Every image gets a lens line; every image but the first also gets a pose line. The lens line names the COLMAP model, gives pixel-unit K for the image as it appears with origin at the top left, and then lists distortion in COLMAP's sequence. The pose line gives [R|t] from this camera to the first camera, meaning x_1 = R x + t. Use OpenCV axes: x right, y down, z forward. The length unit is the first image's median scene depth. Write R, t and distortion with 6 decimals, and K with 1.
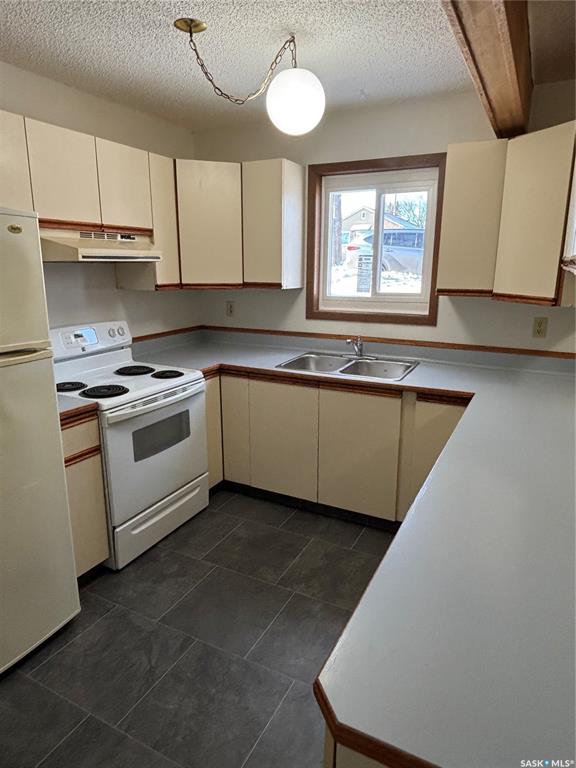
lens RADIAL K [[476.2, 0, 293.6], [0, 476.2, 386.2], [0, 0, 1]] dist [0.001867, -0.020232]
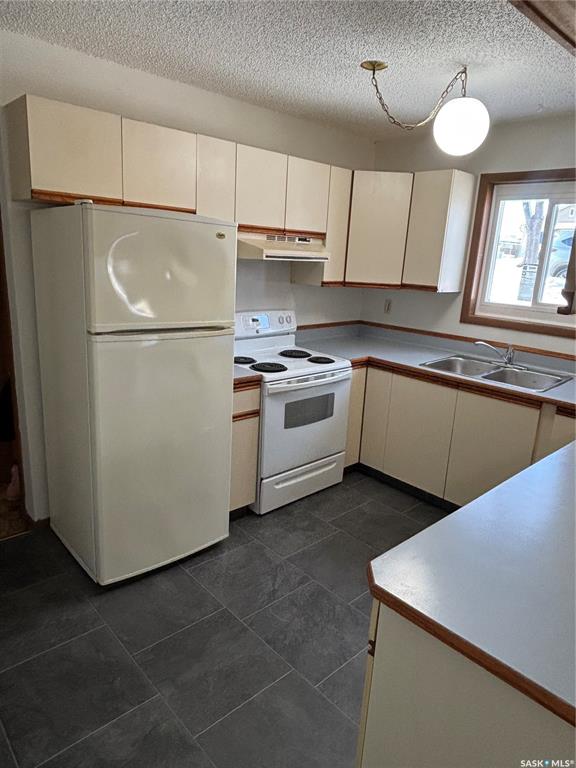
lens RADIAL K [[497.9, 0, 290.0], [0, 497.9, 386.3], [0, 0, 1]] dist [-0.027410, -0.010607]
pose [[0.933961, 0.128273, -0.333560, 0.075737], [-0.127342, 0.991550, 0.024754, 0.018402], [0.333916, 0.019357, 0.942404, -0.161711]]
